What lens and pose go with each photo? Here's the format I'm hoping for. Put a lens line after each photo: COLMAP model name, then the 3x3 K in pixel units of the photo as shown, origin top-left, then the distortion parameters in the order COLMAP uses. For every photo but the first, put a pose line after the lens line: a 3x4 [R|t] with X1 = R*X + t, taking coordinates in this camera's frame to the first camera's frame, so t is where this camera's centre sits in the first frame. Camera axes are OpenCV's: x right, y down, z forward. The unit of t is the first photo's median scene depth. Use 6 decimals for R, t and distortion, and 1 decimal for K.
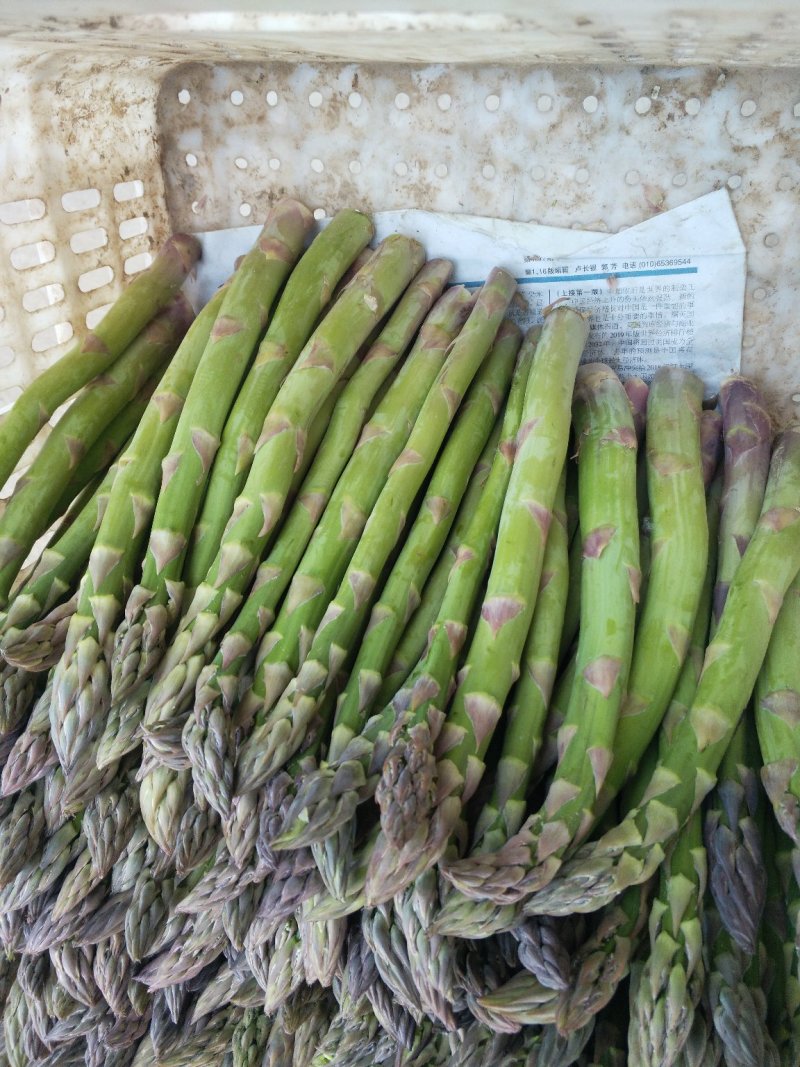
lens RADIAL K [[794.7, 0, 402.8], [0, 794.7, 534.3], [0, 0, 1]] dist [0.021695, -0.003968]
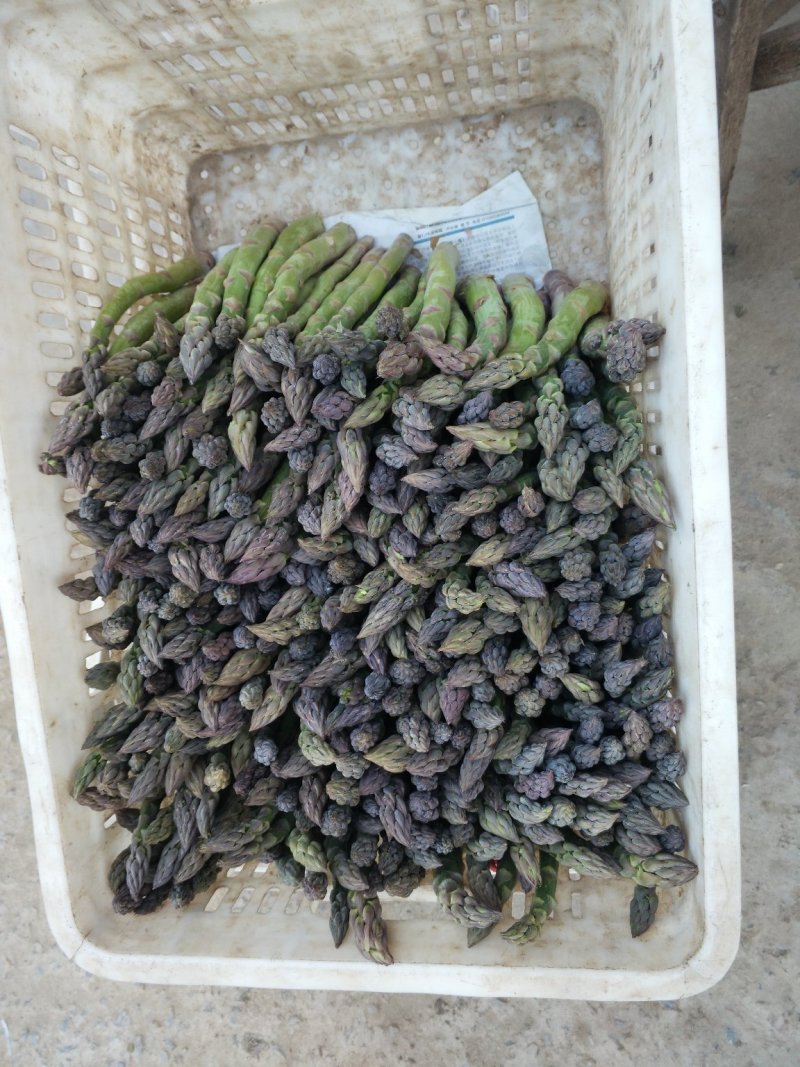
lens RADIAL K [[794.7, 0, 397.7], [0, 794.7, 532.7], [0, 0, 1]] dist [0.021695, -0.003968]
pose [[0.987982, -0.108653, 0.109940, -0.149977], [0.141277, 0.923330, -0.357075, 0.898987], [-0.062714, 0.368316, 0.927583, -0.348490]]
